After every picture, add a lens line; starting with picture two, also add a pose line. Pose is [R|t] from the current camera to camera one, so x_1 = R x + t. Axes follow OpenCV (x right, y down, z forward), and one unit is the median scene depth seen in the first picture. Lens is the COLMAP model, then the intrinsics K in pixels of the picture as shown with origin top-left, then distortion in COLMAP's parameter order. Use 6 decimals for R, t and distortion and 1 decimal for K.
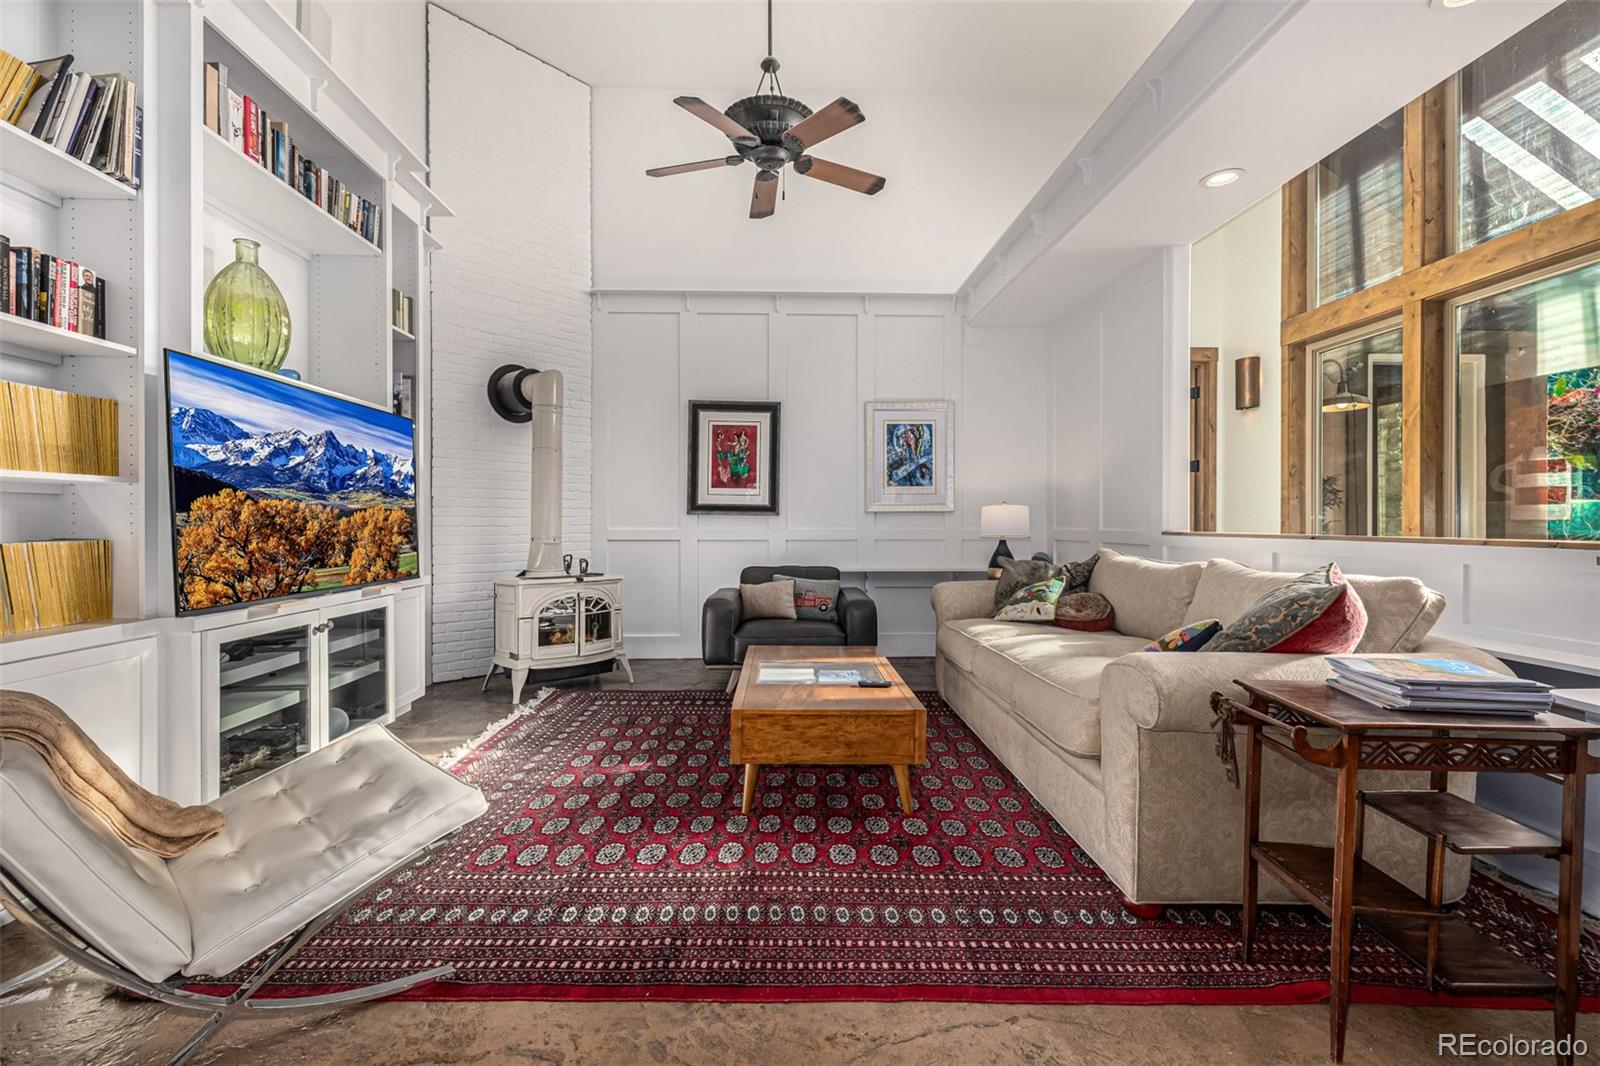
lens RADIAL K [[680.7, 0, 784.5], [0, 680.7, 526.5], [0, 0, 1]] dist [-0.000989, -0.000498]
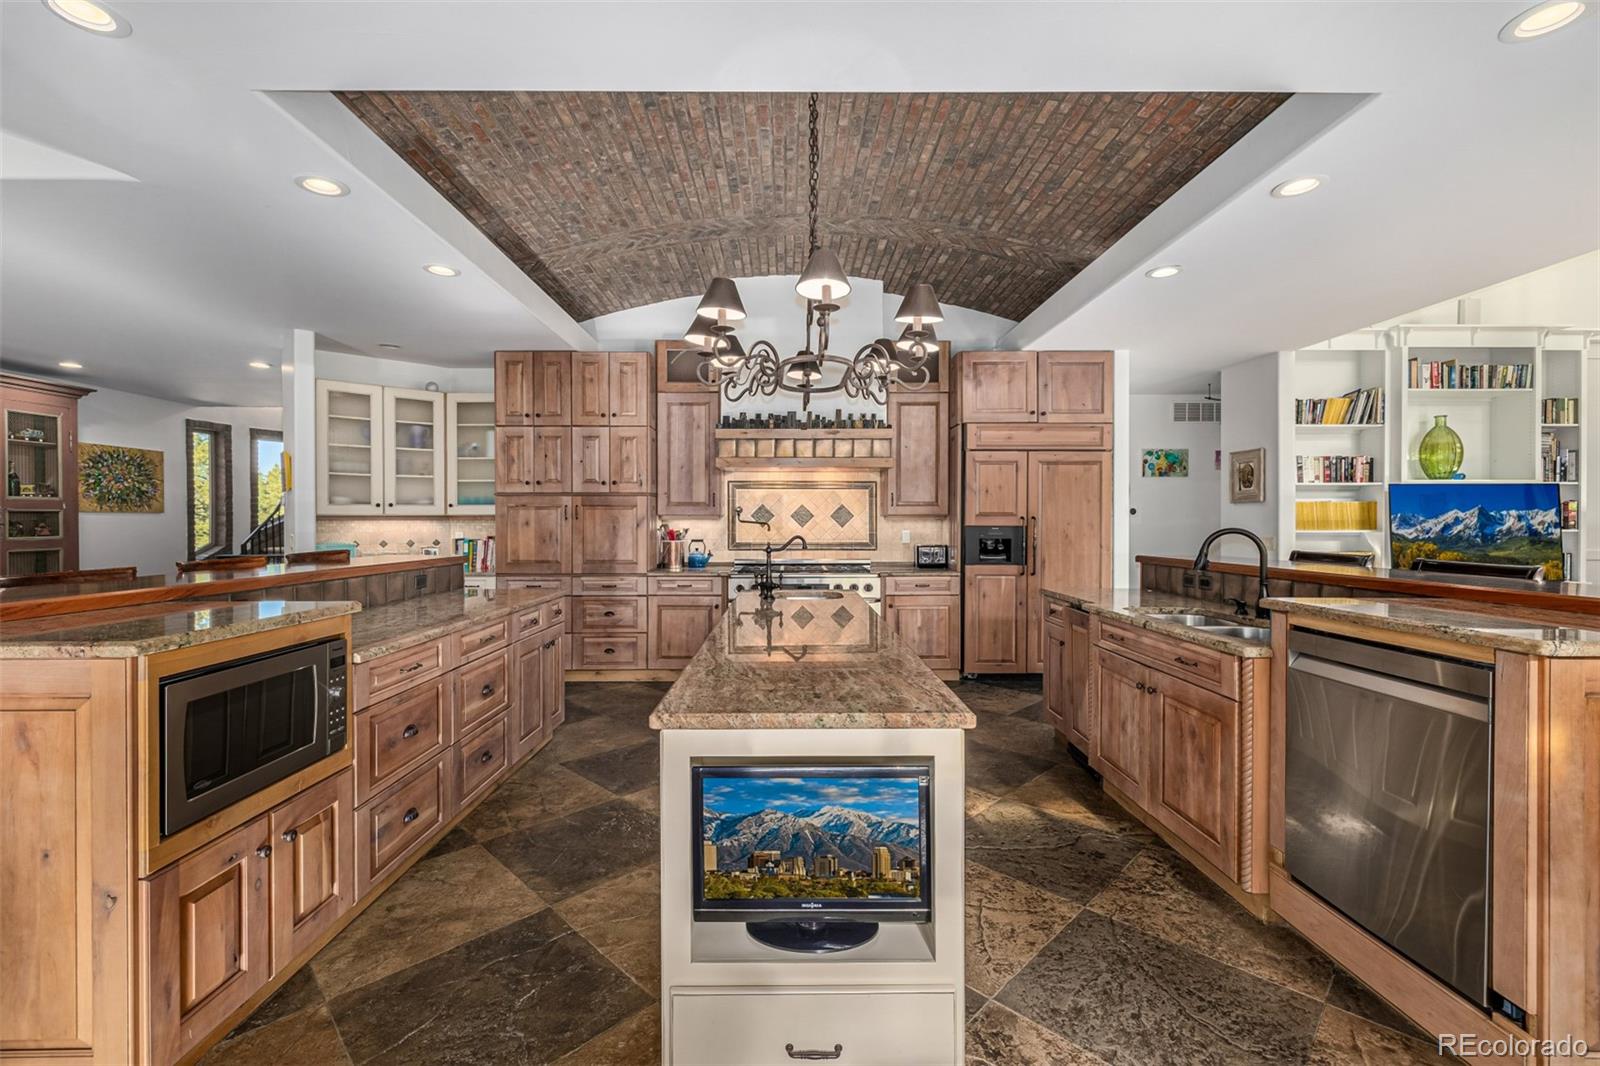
lens RADIAL K [[680.7, 0, 785.6], [0, 680.7, 525.3], [0, 0, 1]] dist [-0.000989, -0.000498]
pose [[-0.016390, 0.005179, -0.999852, 1.814767], [-0.002385, 0.999984, 0.005219, -0.100853], [0.999863, 0.002470, -0.016377, -1.349508]]
